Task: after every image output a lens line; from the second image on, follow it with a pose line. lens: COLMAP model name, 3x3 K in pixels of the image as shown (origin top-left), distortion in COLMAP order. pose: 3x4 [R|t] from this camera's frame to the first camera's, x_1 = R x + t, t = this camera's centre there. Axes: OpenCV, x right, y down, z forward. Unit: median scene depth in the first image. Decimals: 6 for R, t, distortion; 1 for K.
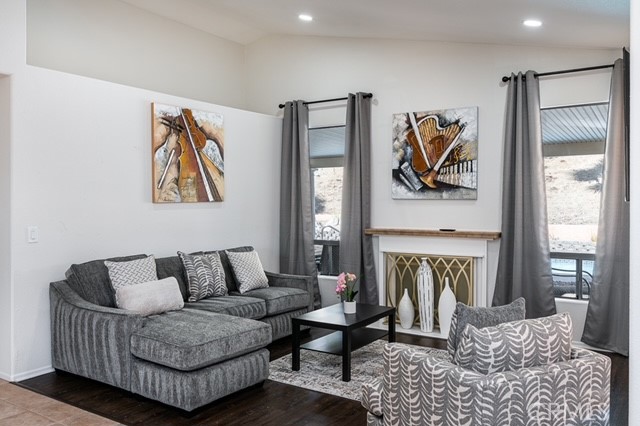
lens RADIAL K [[516.5, 0, 318.9], [0, 516.5, 210.2], [0, 0, 1]] dist [0.011830, 0.004686]
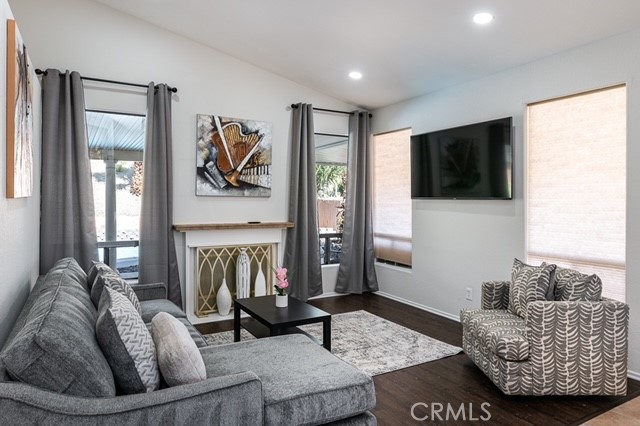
lens RADIAL K [[404.7, 0, 304.9], [0, 404.7, 197.7], [0, 0, 1]] dist [0.004046, -0.000886]
pose [[0.480896, 0.002907, 0.876773, -0.487473], [0.007285, 0.999947, -0.007311, -0.010477], [-0.876748, 0.009903, 0.480849, 0.439761]]
